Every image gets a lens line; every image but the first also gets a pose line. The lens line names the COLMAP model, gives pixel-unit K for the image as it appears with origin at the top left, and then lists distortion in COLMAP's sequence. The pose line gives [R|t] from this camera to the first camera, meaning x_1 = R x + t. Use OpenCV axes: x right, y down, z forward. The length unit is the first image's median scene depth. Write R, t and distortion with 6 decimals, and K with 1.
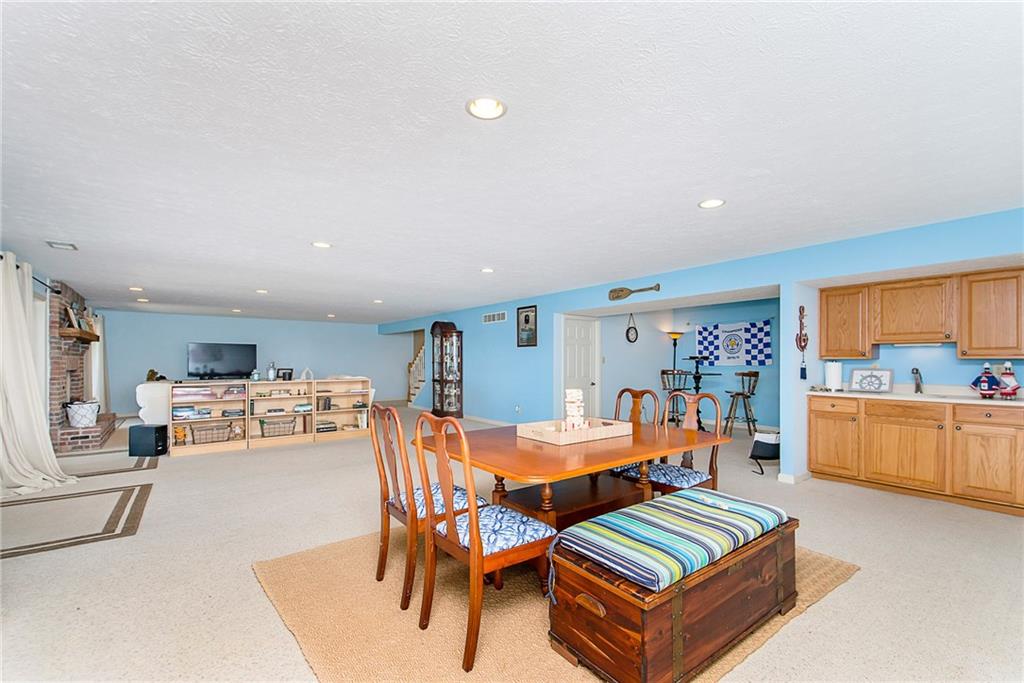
lens RADIAL K [[430.2, 0, 516.4], [0, 430.2, 359.6], [0, 0, 1]] dist [0.000822, -0.000024]
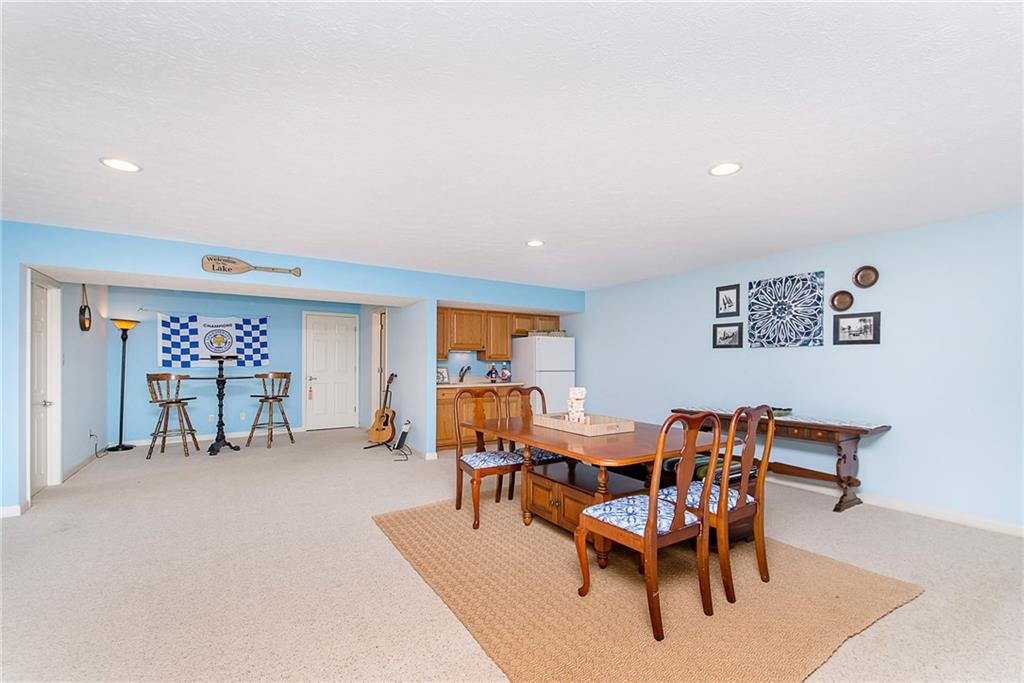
lens RADIAL K [[444.6, 0, 514.8], [0, 444.6, 364.8], [0, 0, 1]] dist [0.014458, -0.000021]
pose [[0.063502, -0.007919, 0.997950, -0.358448], [-0.004314, 0.999957, 0.008209, 0.000368], [-0.997972, -0.004826, 0.063466, 0.383726]]
